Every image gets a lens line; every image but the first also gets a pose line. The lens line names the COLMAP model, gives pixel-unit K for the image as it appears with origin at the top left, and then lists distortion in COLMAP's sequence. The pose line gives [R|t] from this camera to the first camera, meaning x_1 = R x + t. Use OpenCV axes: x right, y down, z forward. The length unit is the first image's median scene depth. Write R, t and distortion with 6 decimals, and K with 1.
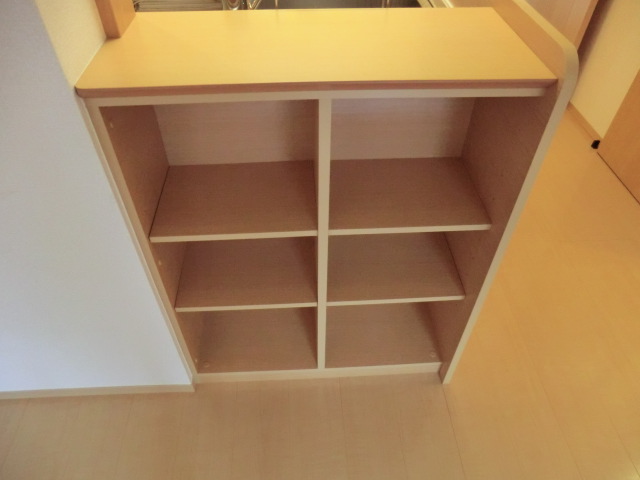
lens RADIAL K [[459.5, 0, 320.0], [0, 459.5, 240.0], [0, 0, 1]] dist [-0.007853, 0.005645]
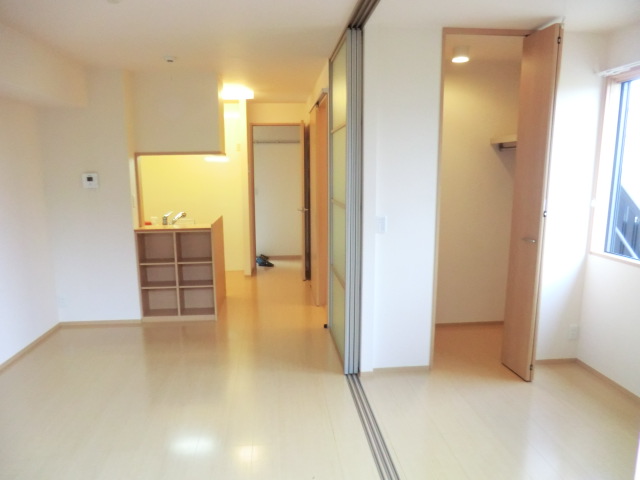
lens RADIAL K [[459.5, 0, 320.0], [0, 459.5, 240.0], [0, 0, 1]] dist [-0.007853, 0.005645]
pose [[0.998985, -0.017737, 0.041405, 0.945102], [0.038554, 0.812027, -0.582345, 1.903041], [-0.023293, 0.583350, 0.811887, -2.207113]]
